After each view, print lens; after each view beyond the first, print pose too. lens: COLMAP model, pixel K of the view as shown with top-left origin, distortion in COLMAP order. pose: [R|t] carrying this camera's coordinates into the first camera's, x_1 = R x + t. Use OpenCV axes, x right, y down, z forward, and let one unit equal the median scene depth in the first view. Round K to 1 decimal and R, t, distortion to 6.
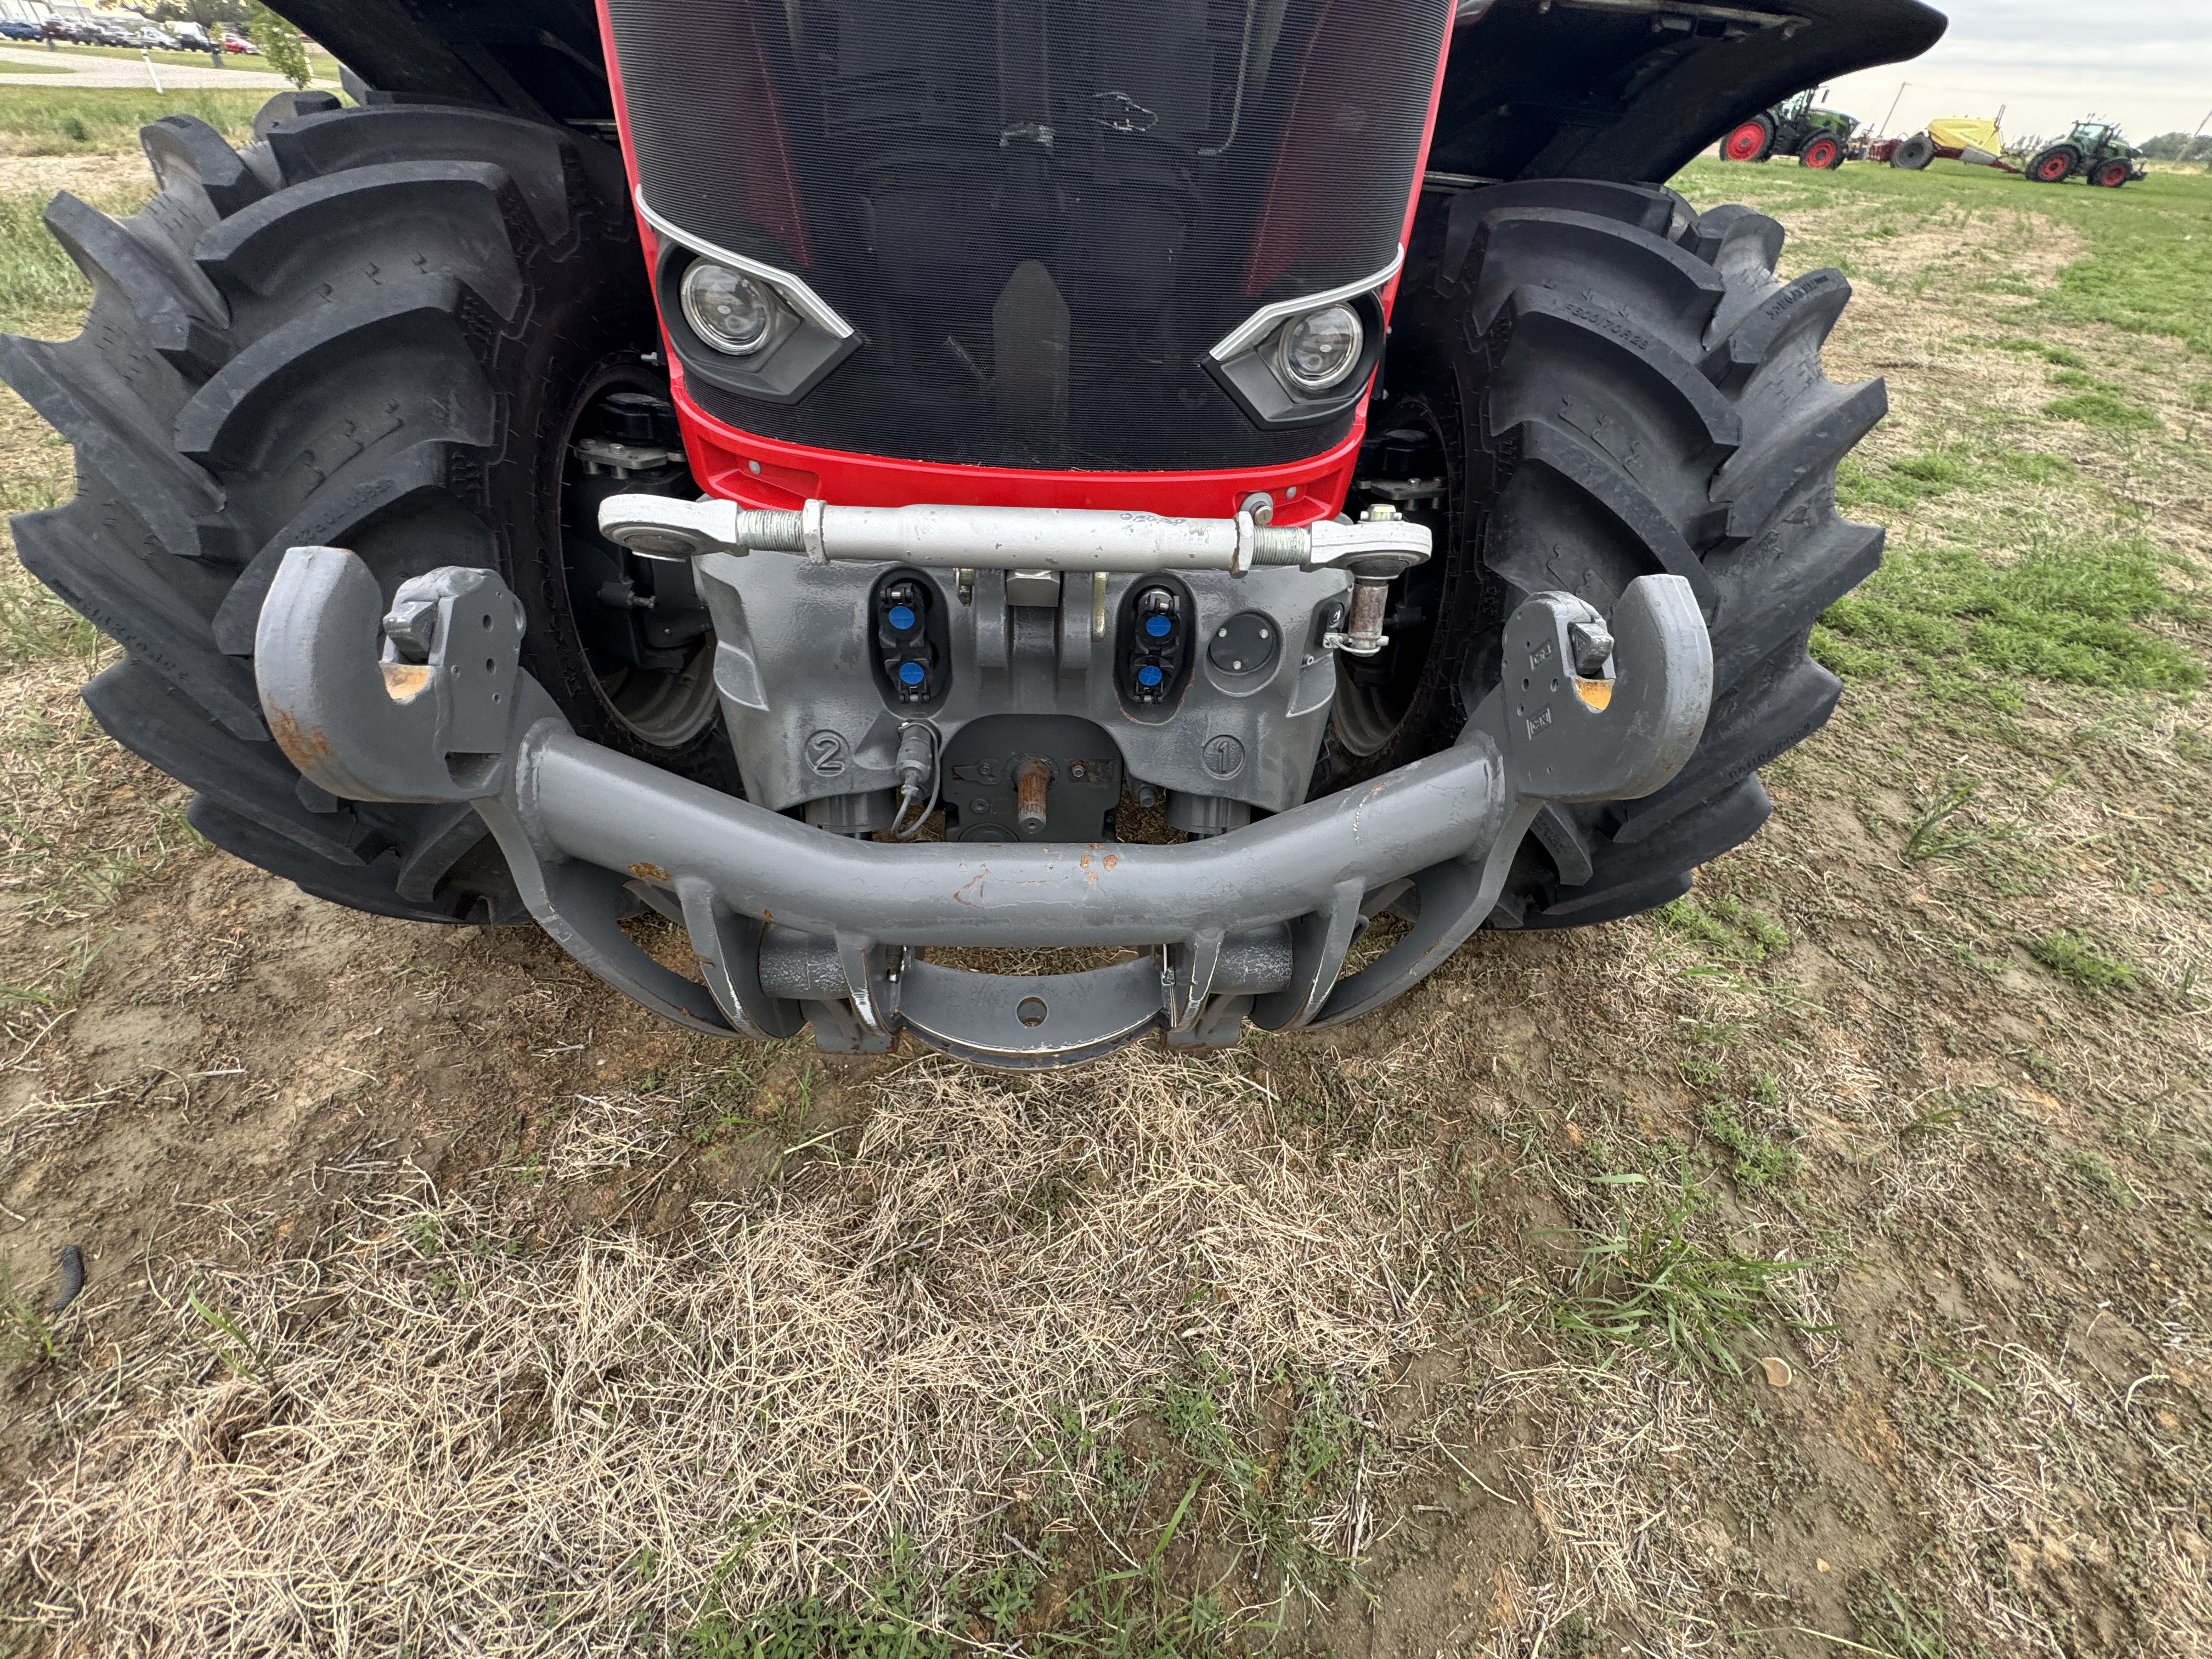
lens RADIAL K [[882.1, 0, 1105.3], [0, 882.1, 830.8], [0, 0, 1]] dist [-0.002500, 0.000150]
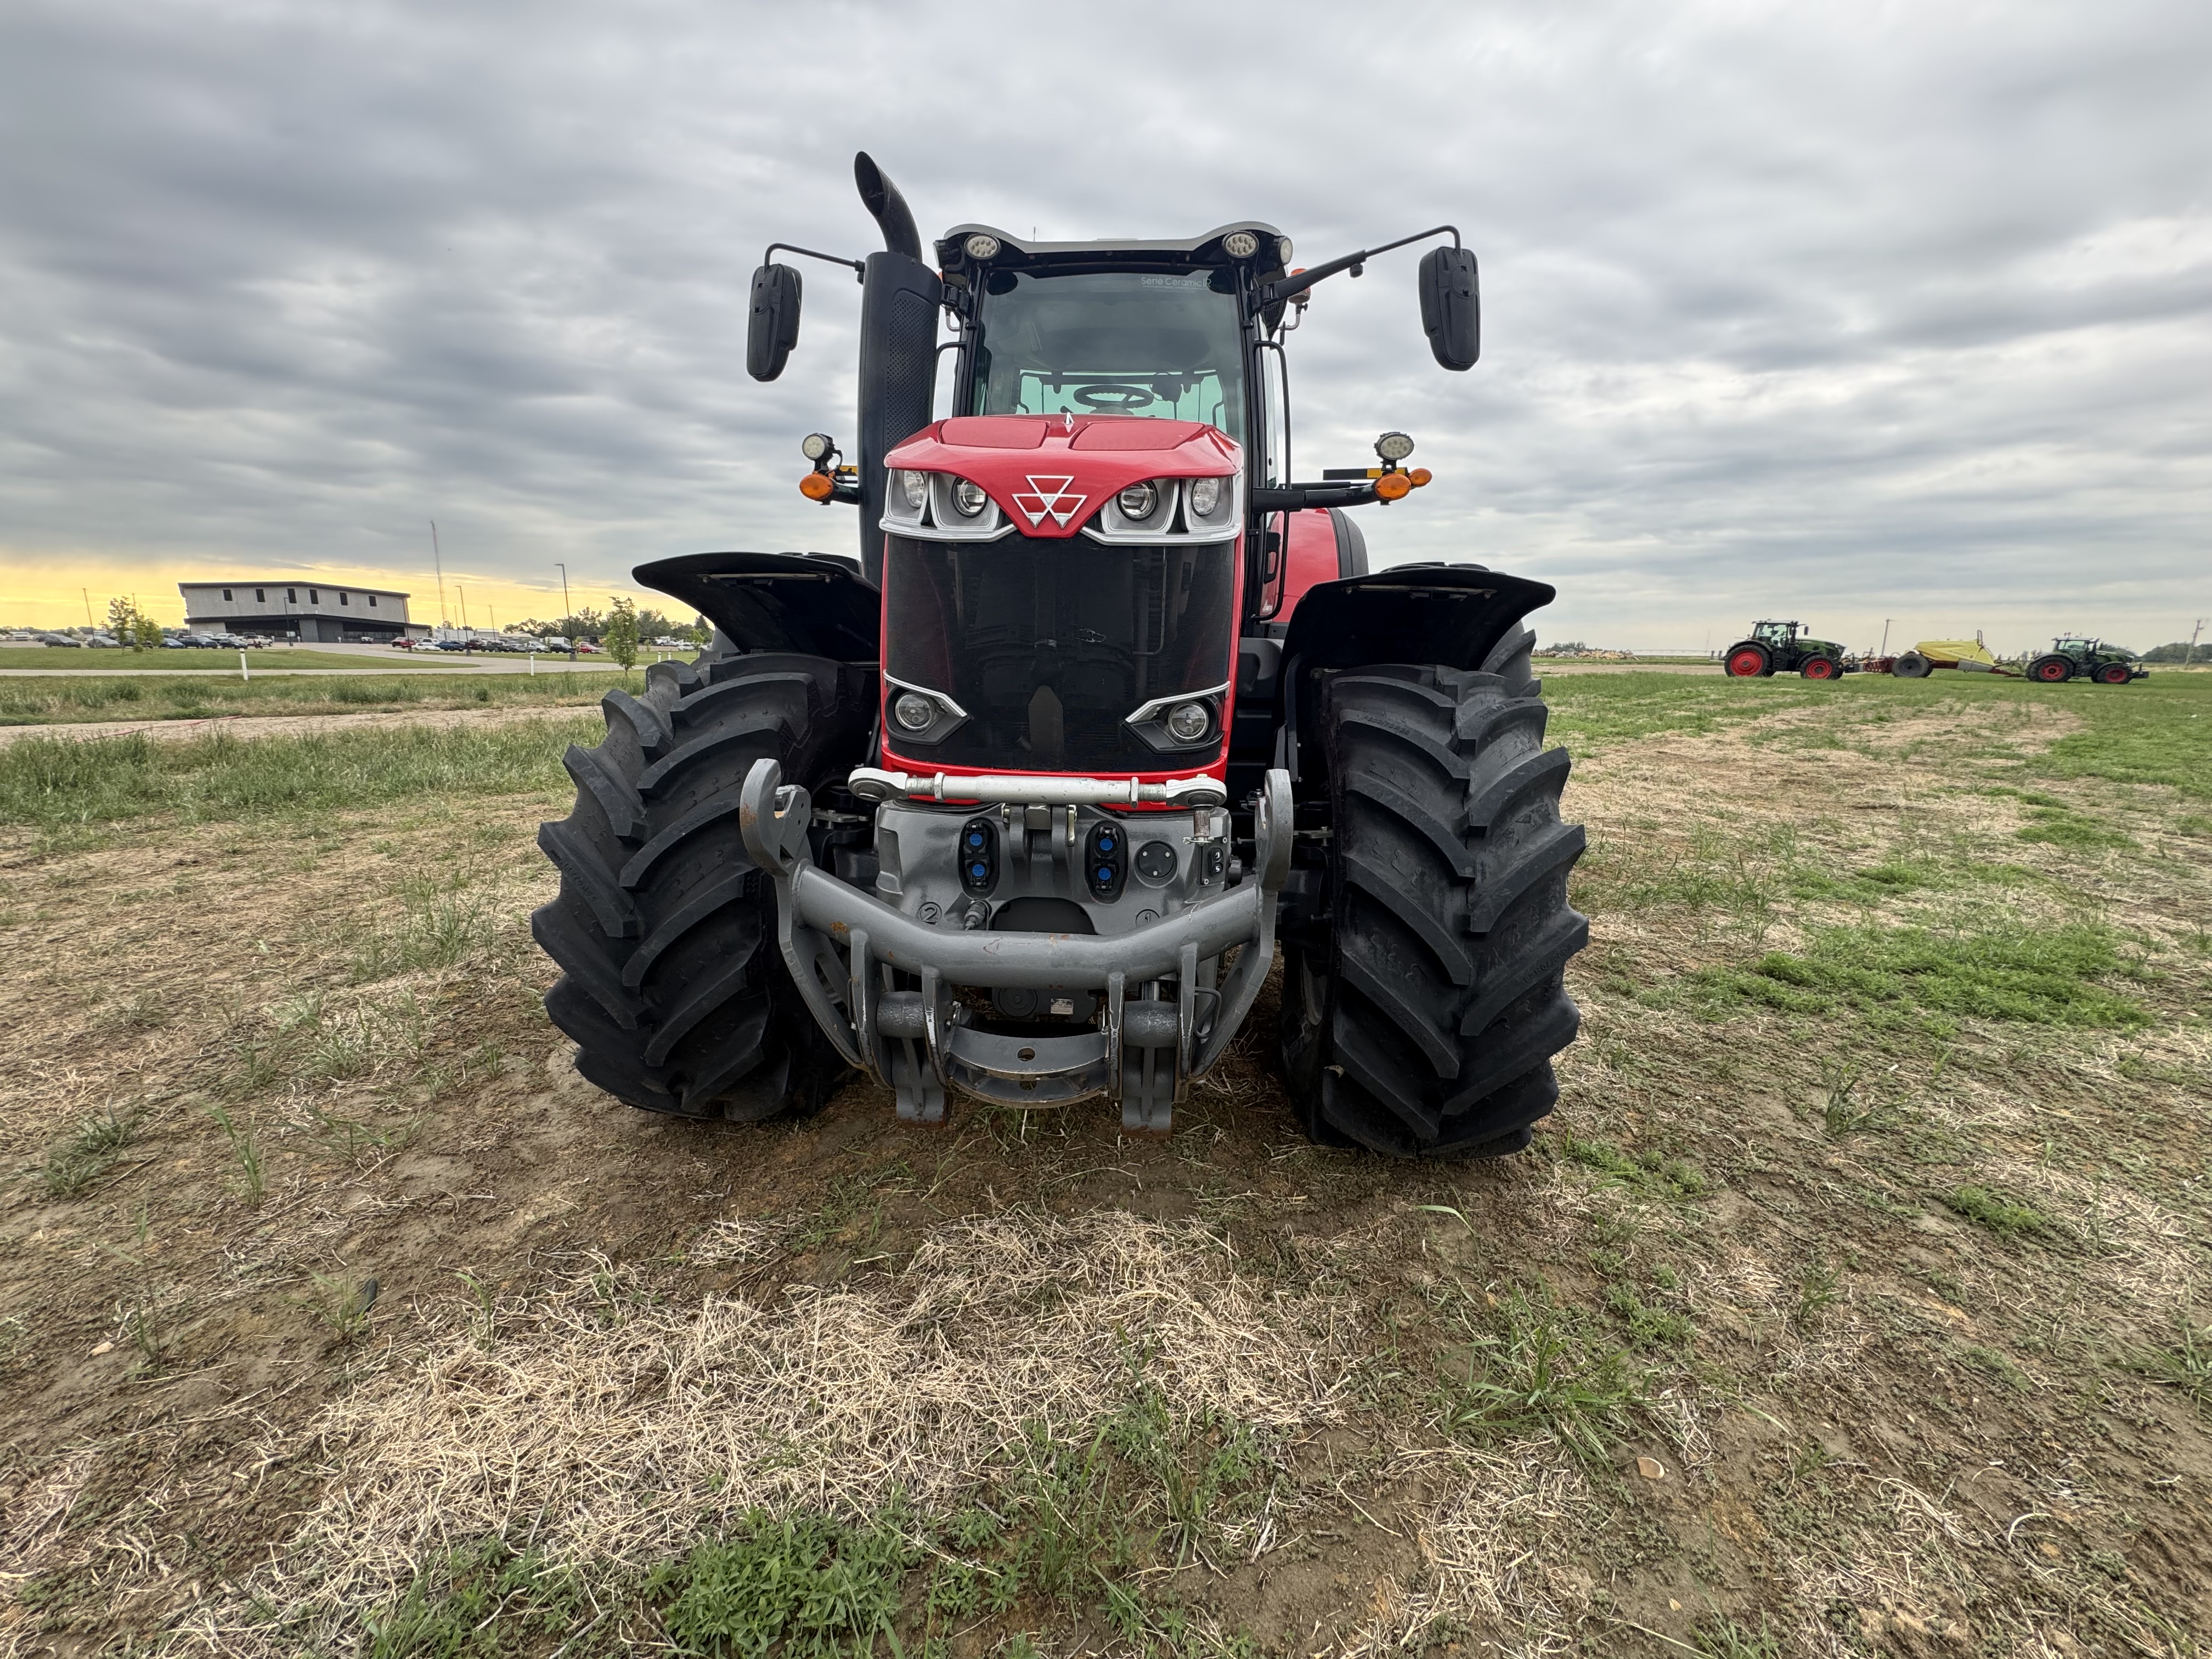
lens RADIAL K [[882.1, 0, 1105.3], [0, 882.1, 830.8], [0, 0, 1]] dist [-0.002500, 0.000150]
pose [[0.993019, -0.013471, -0.117180, 0.177702], [-0.044378, 0.877791, -0.476983, 0.411875], [0.109285, 0.478854, 0.871066, -0.430795]]
